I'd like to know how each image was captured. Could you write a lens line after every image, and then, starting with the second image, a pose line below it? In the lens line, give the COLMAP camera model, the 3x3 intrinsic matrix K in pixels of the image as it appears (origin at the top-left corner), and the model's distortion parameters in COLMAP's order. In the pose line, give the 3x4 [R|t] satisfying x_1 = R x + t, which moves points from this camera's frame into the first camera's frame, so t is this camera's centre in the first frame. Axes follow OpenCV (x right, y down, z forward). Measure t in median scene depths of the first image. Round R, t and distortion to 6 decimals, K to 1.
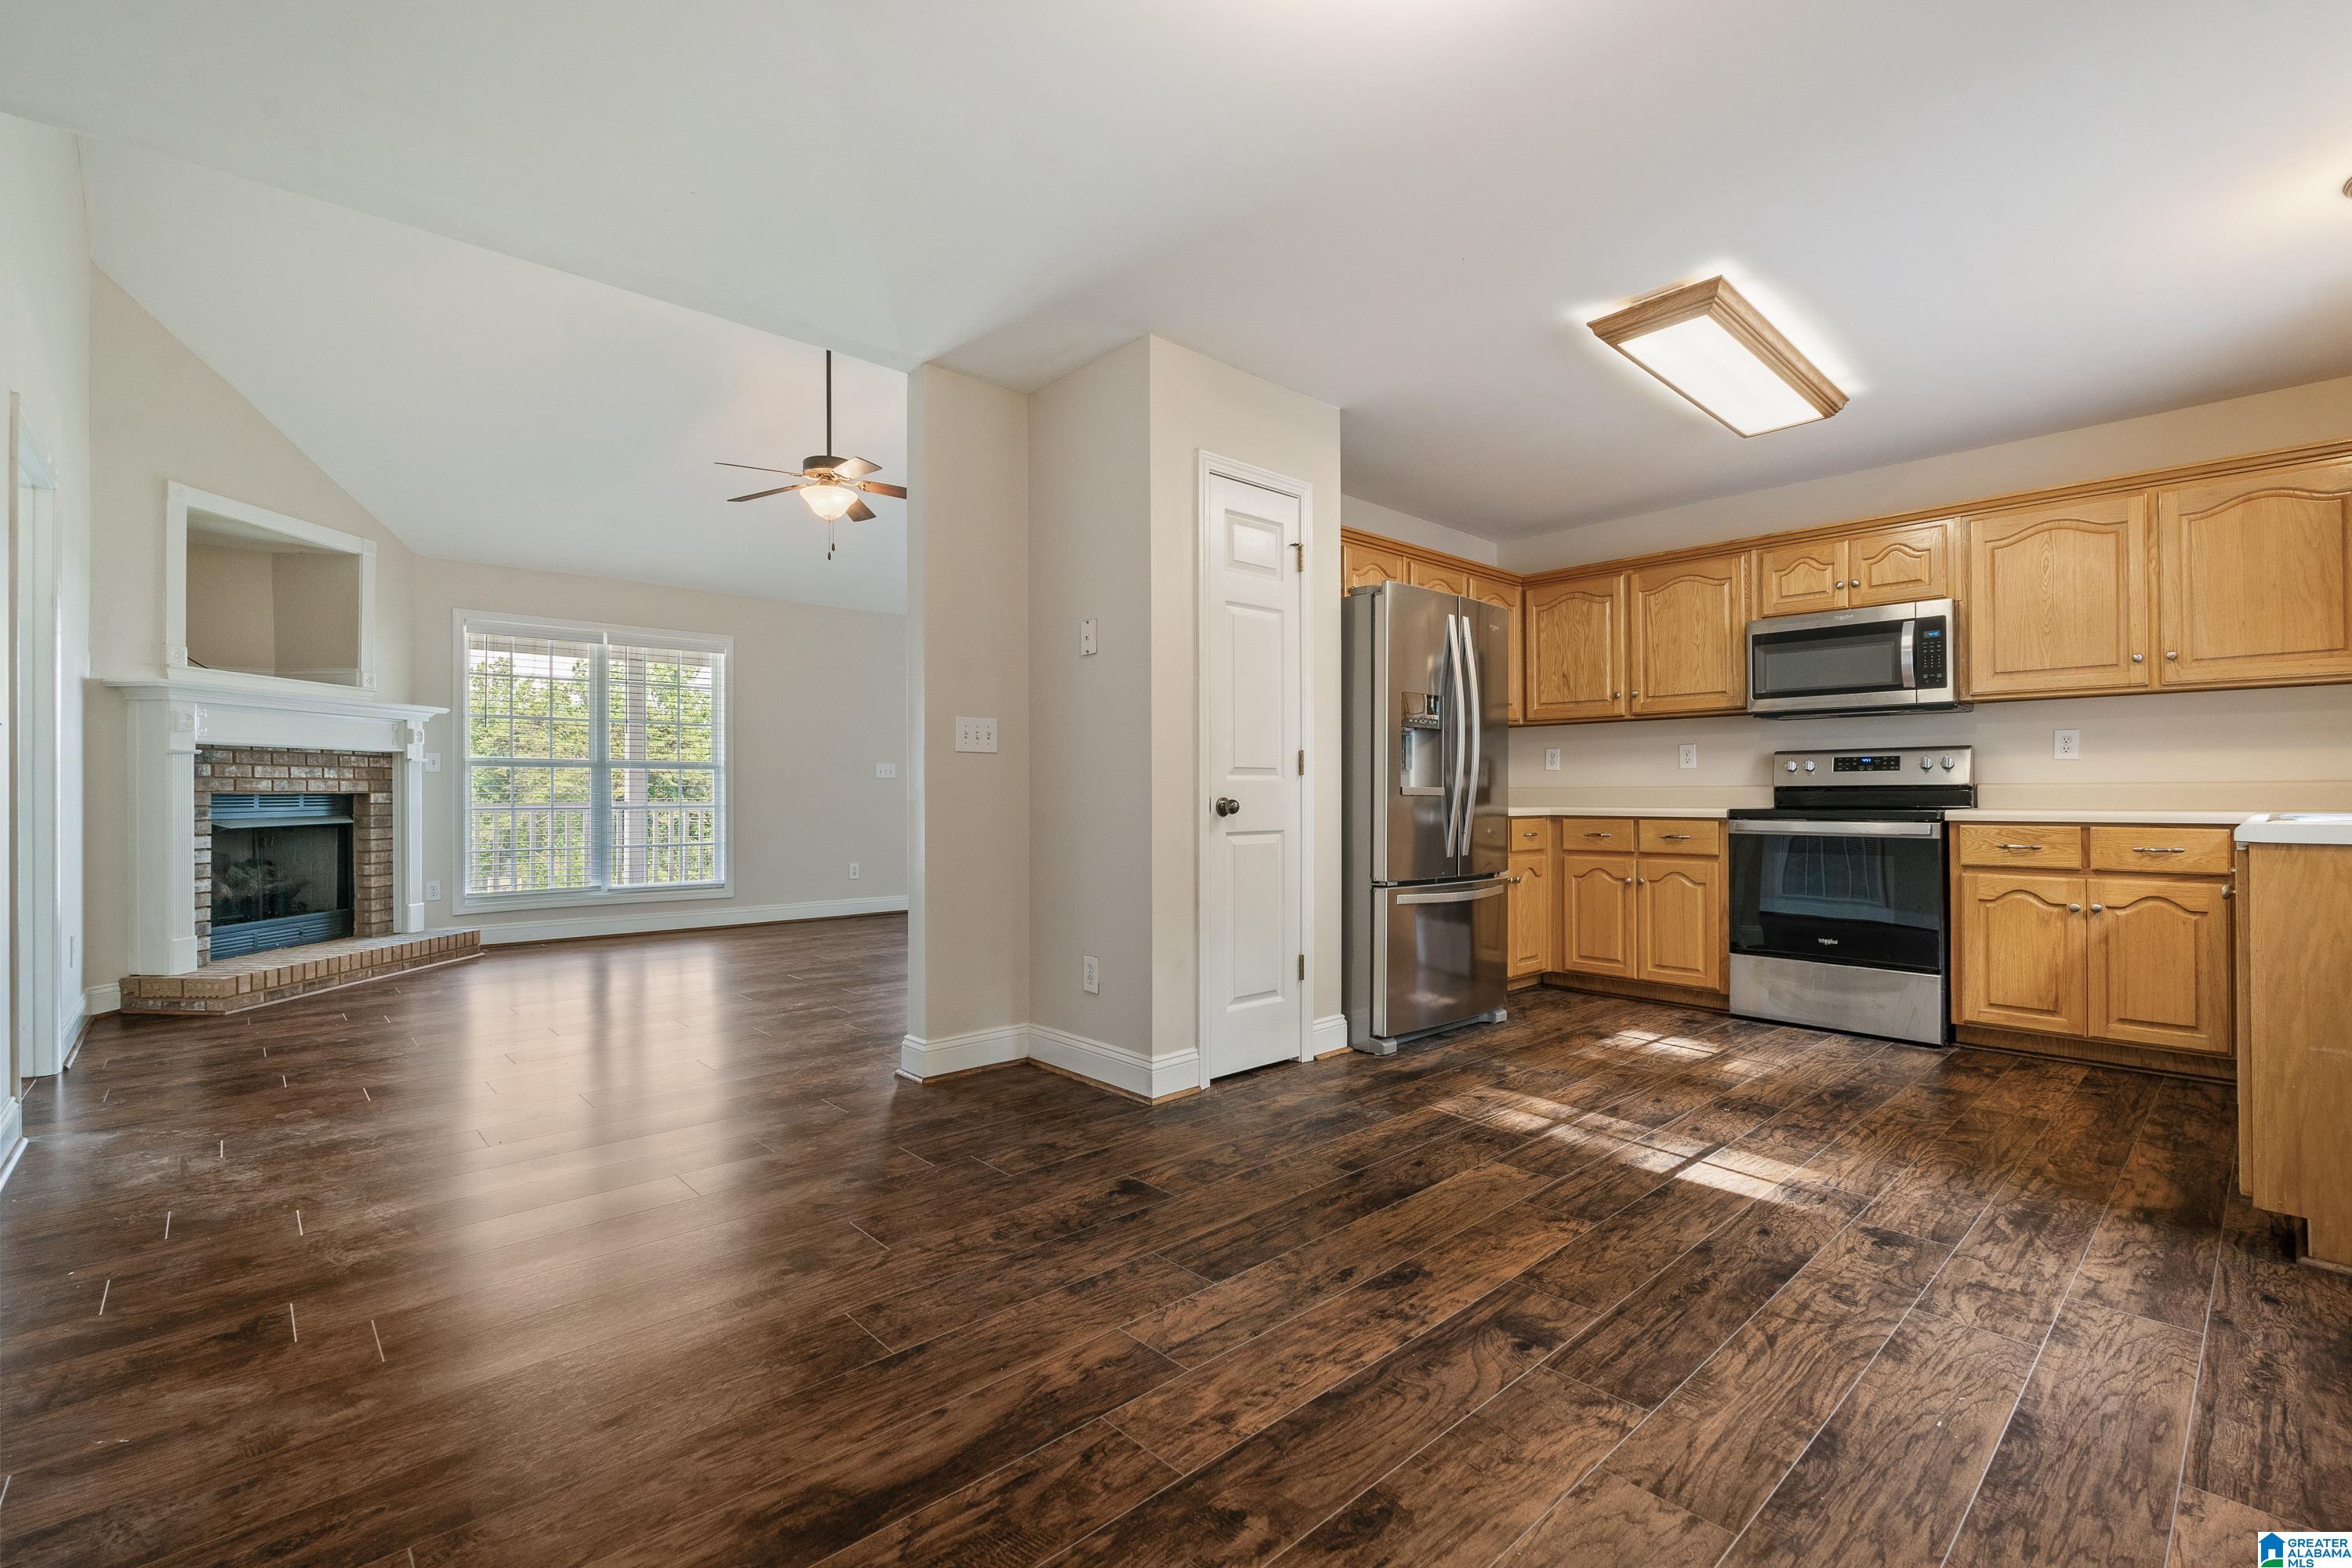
lens RADIAL K [[1046.2, 0, 1164.2], [0, 1046.2, 784.4], [0, 0, 1]] dist [-0.002835, 0.000459]
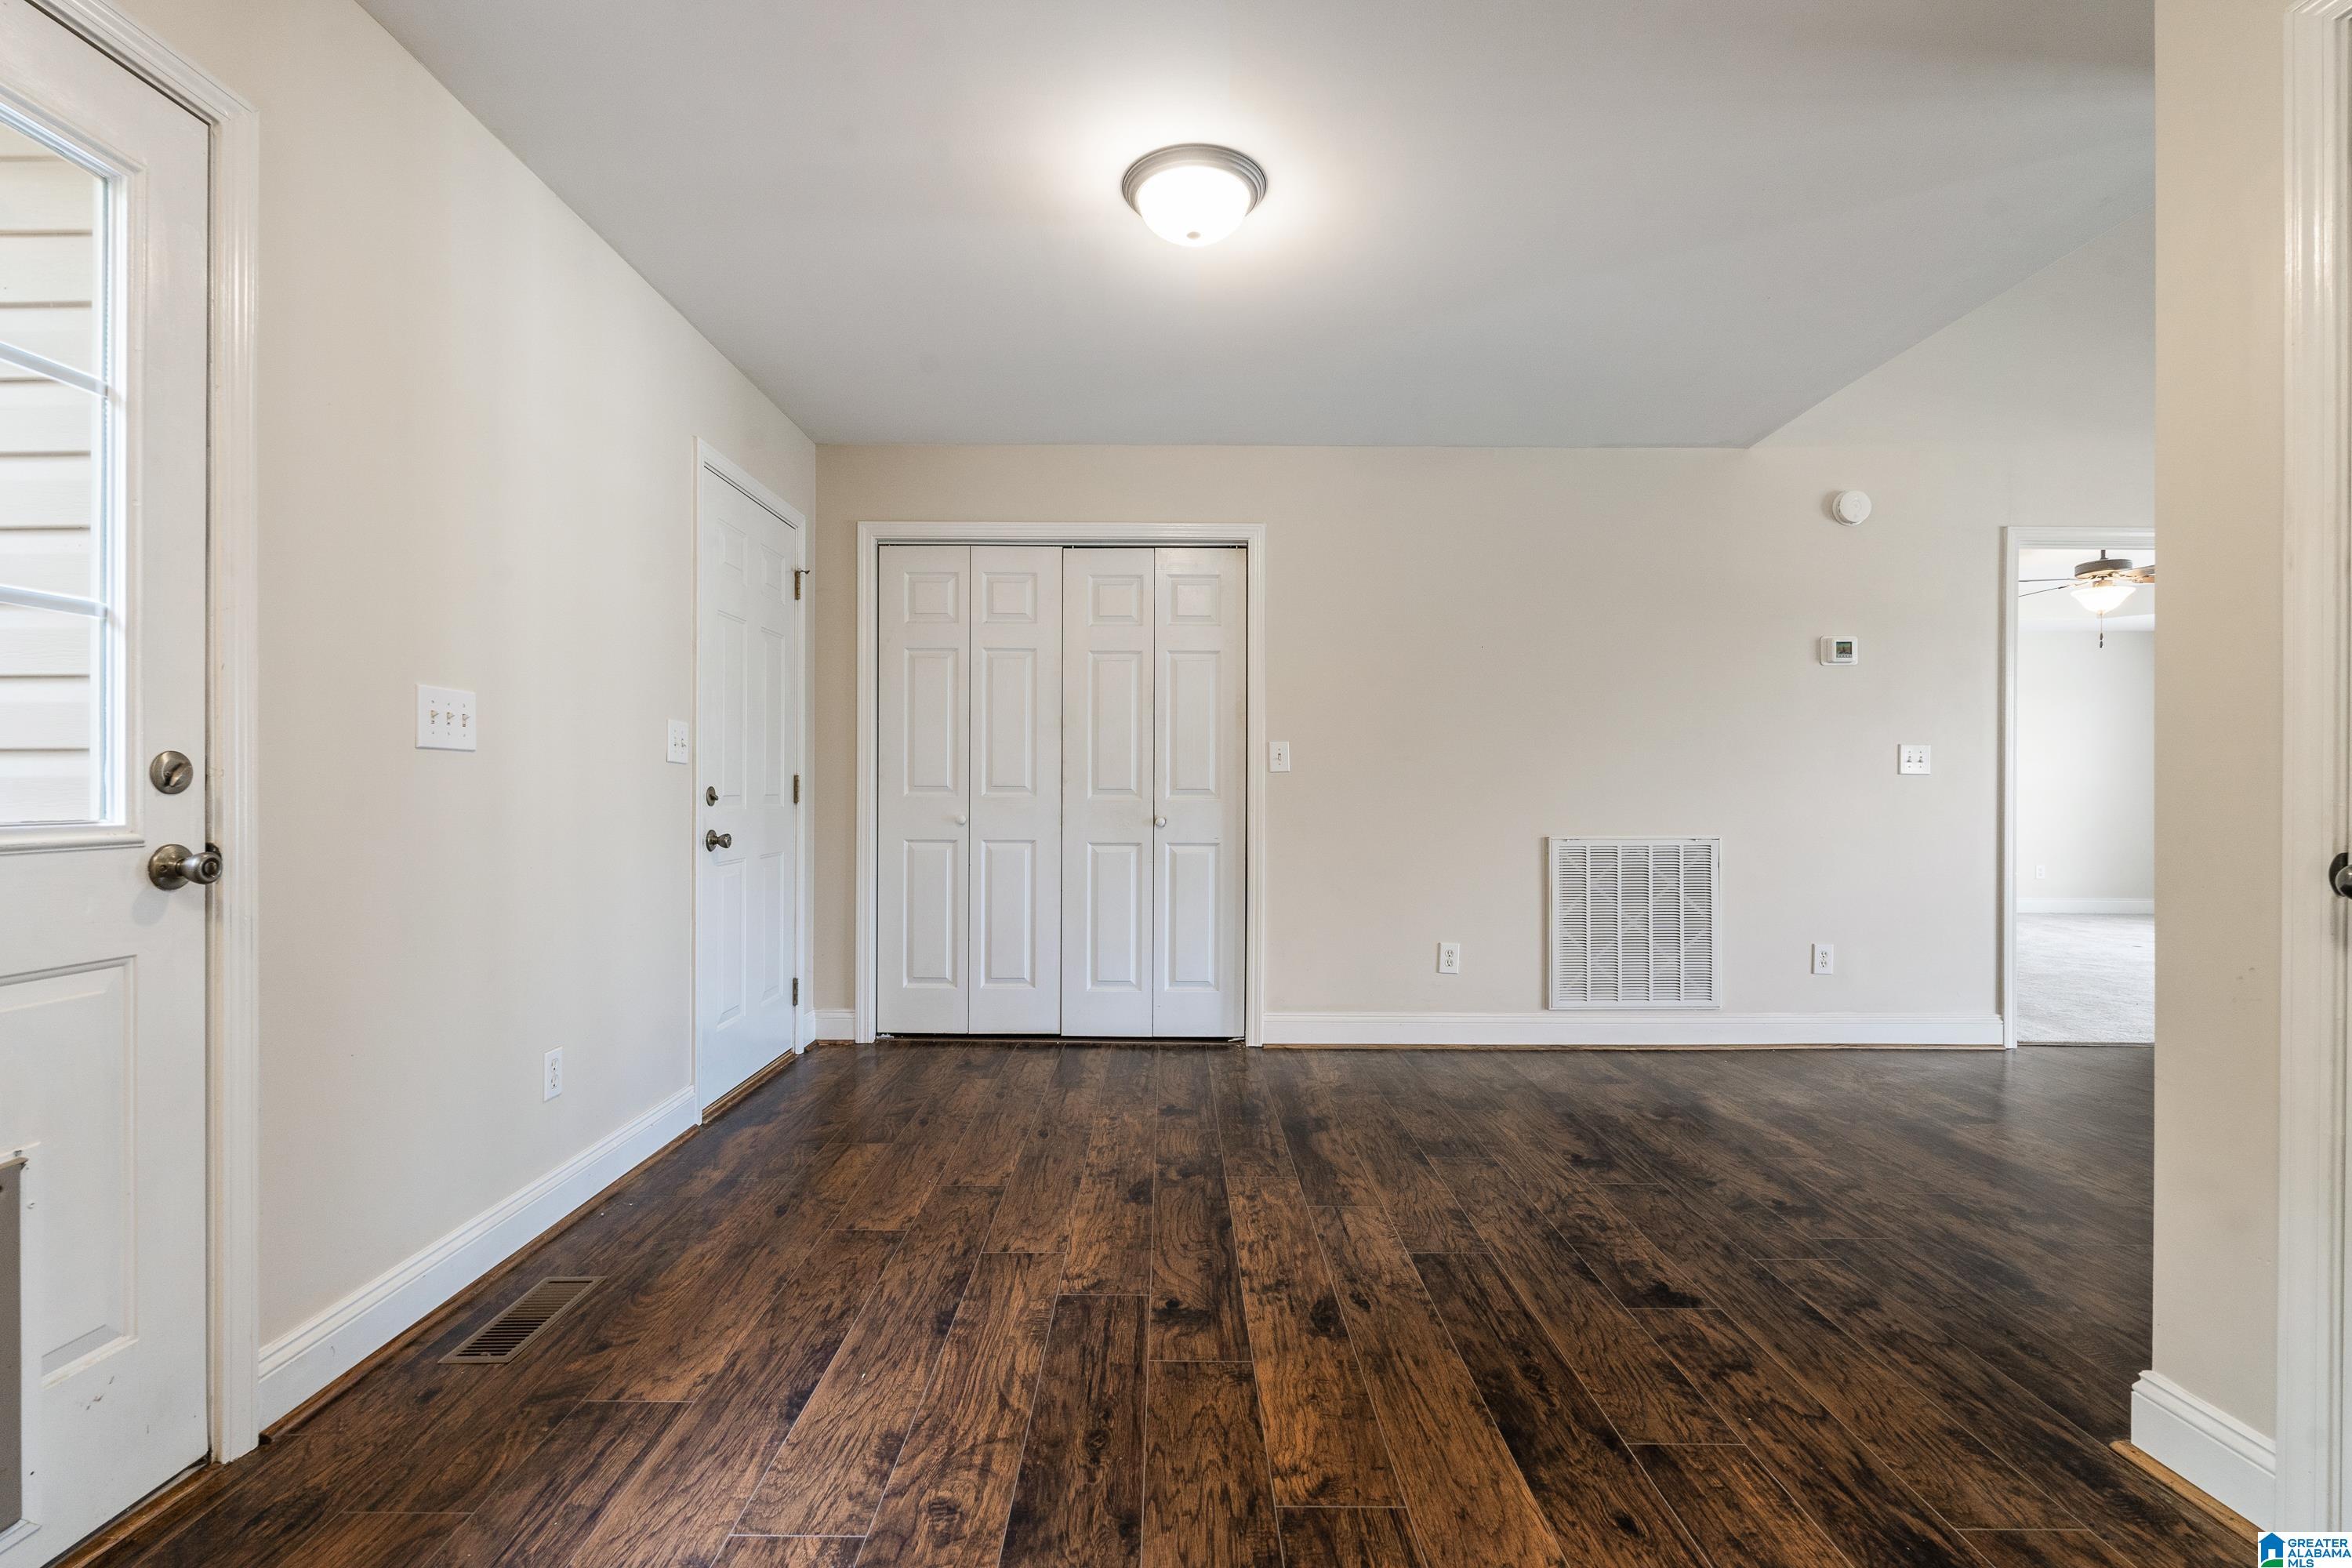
lens RADIAL K [[1046.2, 0, 1164.2], [0, 1046.2, 784.4], [0, 0, 1]] dist [-0.002835, 0.000459]
pose [[-0.678761, -0.005463, -0.734339, 0.631994], [0.001772, 0.999957, -0.009076, -0.011943], [0.734357, -0.007461, -0.678722, 0.938468]]
